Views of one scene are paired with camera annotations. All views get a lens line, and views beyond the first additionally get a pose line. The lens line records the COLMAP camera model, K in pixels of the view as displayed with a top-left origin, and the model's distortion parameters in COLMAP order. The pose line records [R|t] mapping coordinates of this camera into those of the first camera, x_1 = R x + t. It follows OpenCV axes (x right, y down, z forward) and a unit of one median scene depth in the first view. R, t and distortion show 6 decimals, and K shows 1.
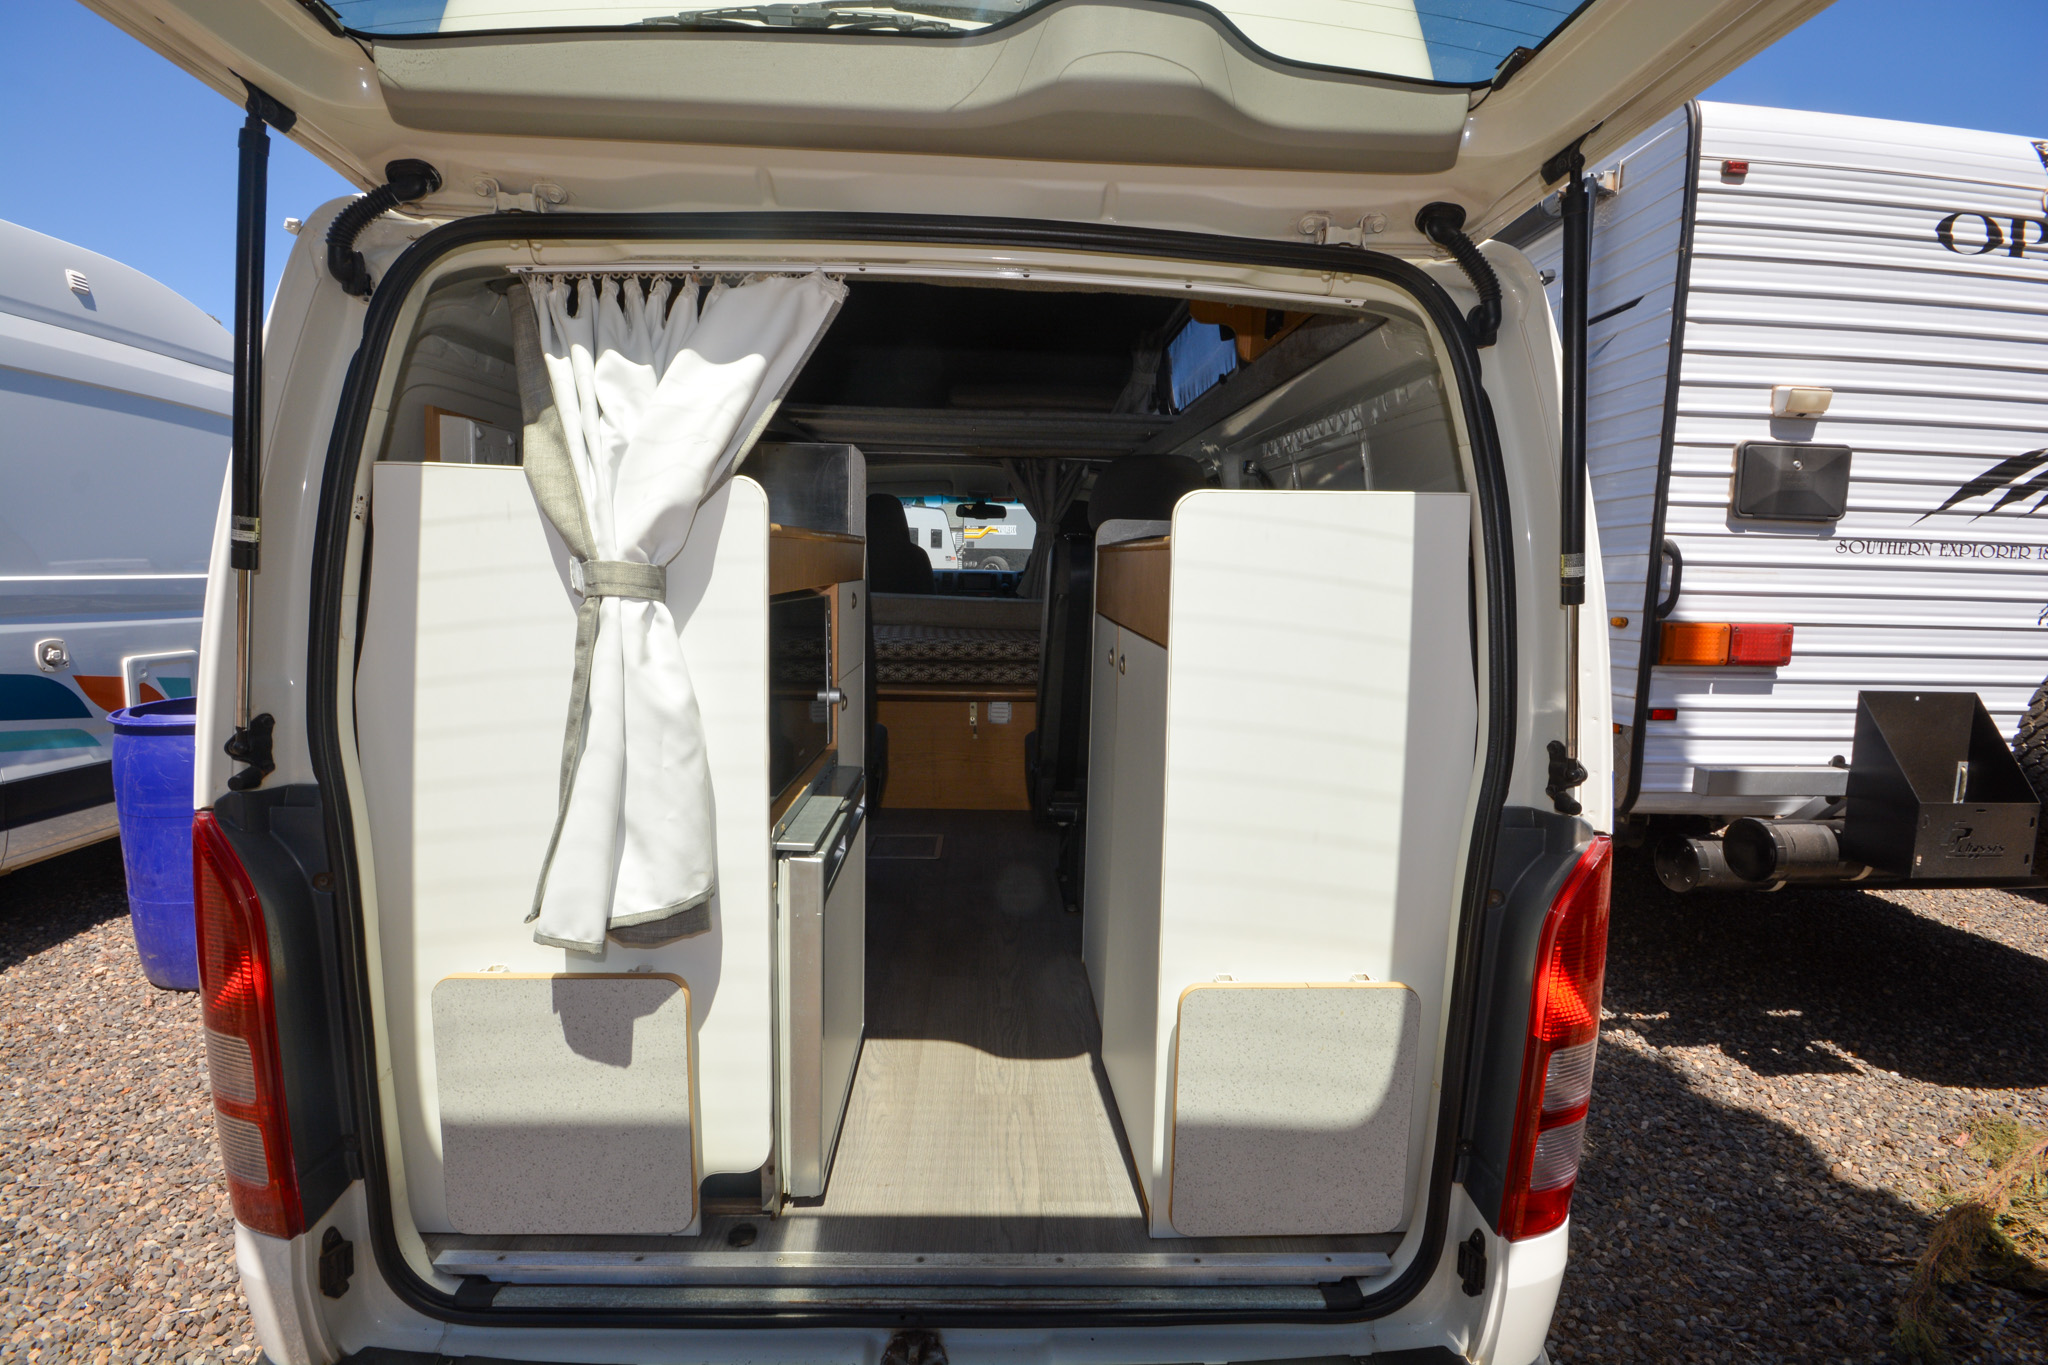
lens RADIAL K [[897.1, 0, 1022.7], [0, 897.1, 690.4], [0, 0, 1]] dist [0.010655, -0.012349]
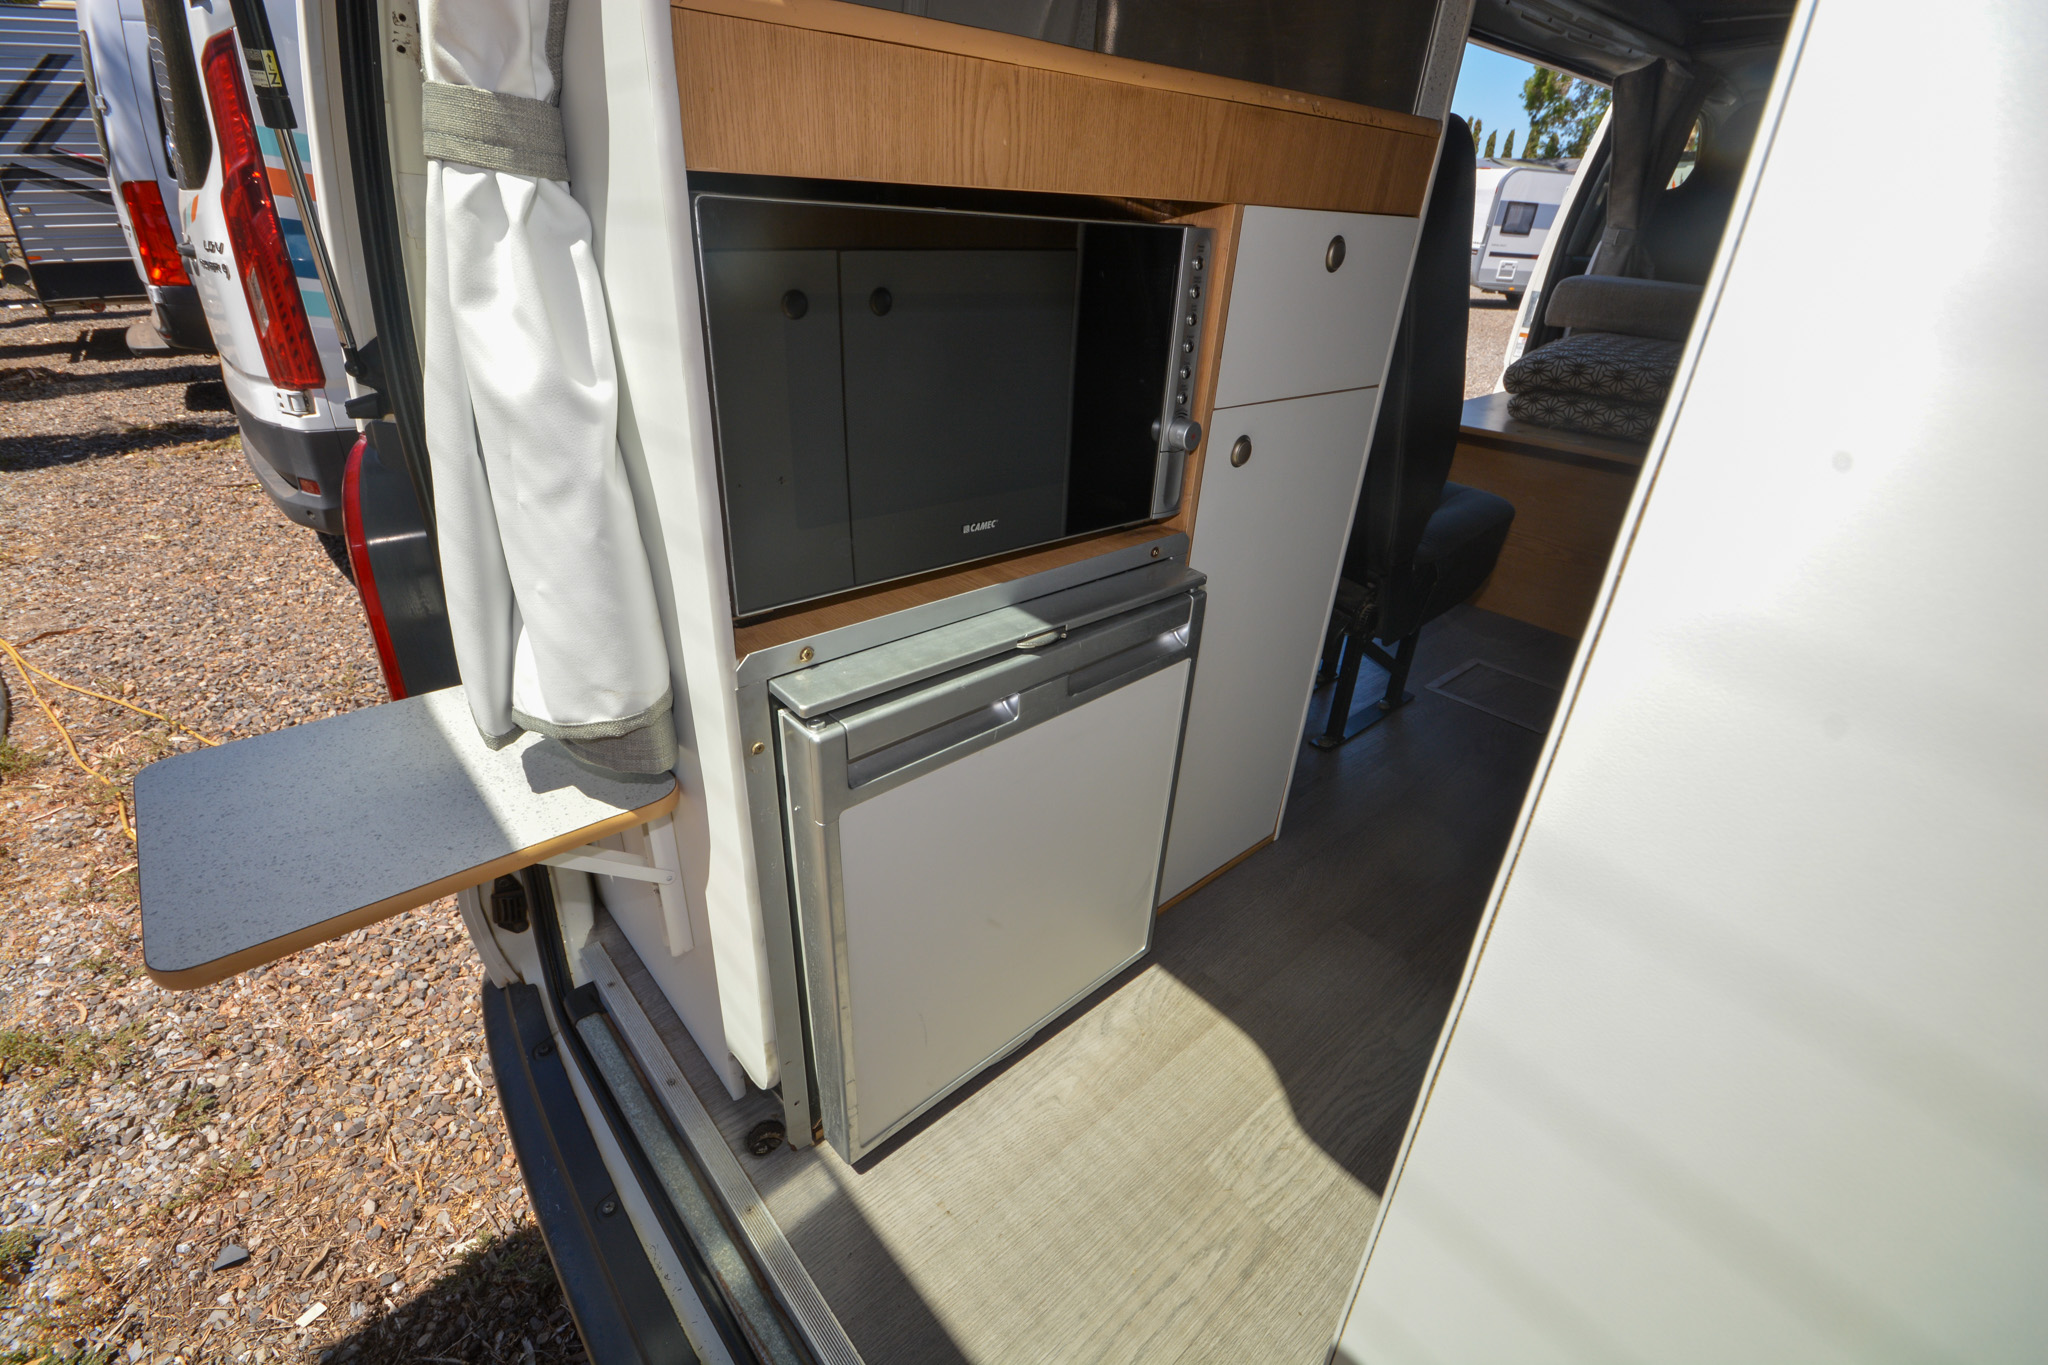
lens RADIAL K [[897.1, 0, 1022.7], [0, 897.1, 690.4], [0, 0, 1]] dist [0.010655, -0.012349]
pose [[0.639984, 0.370872, -0.672960, 0.219572], [-0.140273, 0.917480, 0.372228, -0.058689], [0.755476, -0.143821, 0.639196, 0.815948]]
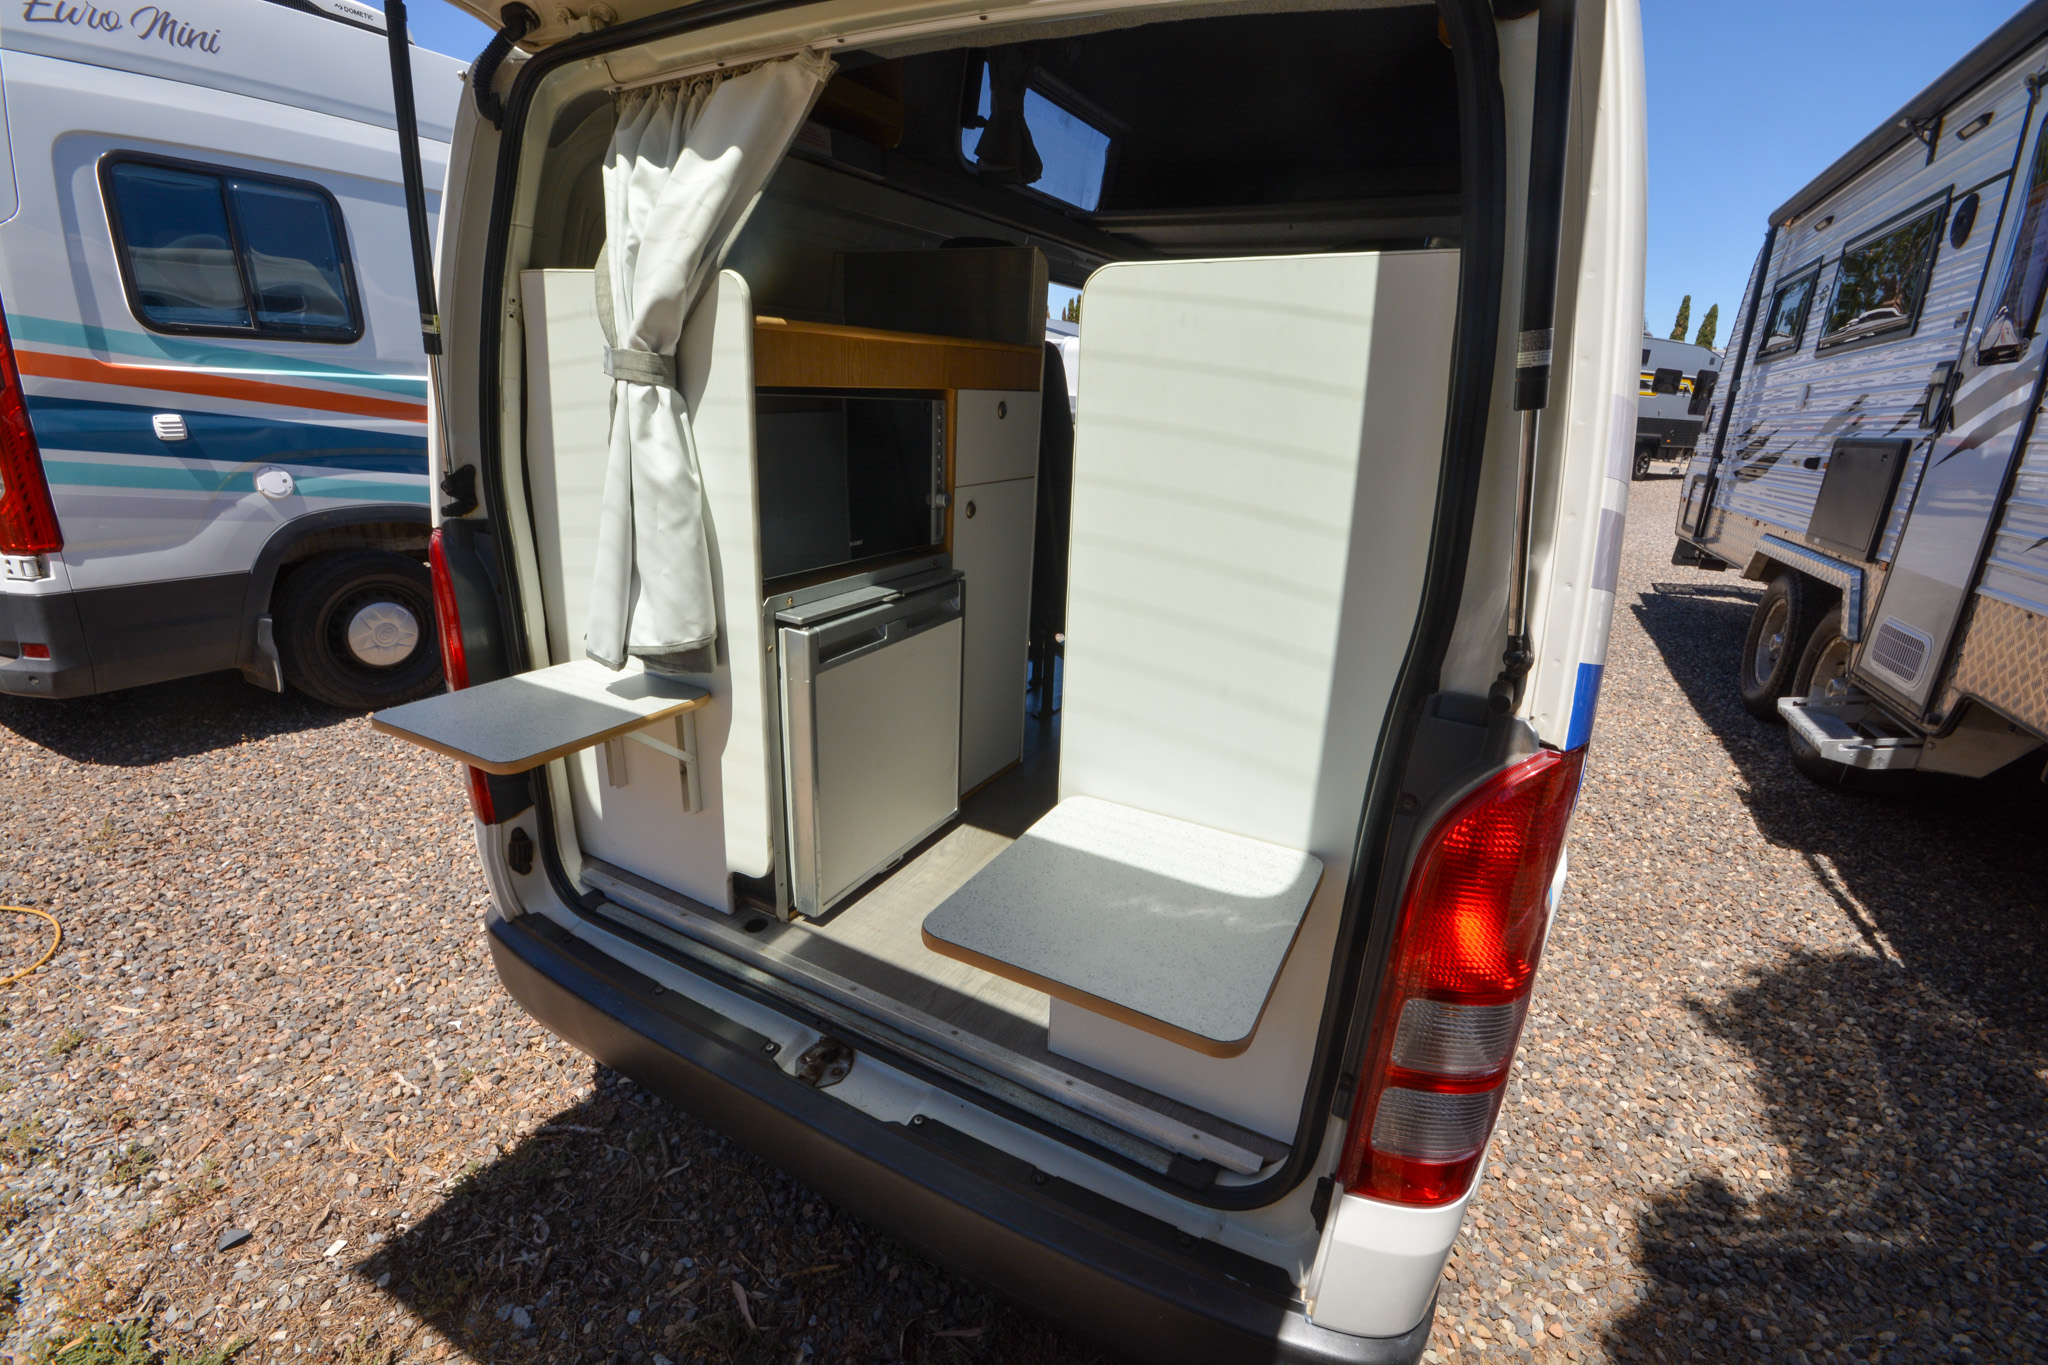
lens RADIAL K [[905.9, 0, 1020.9], [0, 905.9, 692.1], [0, 0, 1]] dist [0.006760, -0.012505]
pose [[0.858918, 0.179524, -0.479615, 0.605449], [-0.094225, 0.975953, 0.196566, 0.012565], [0.503370, -0.123642, 0.855179, 0.170247]]
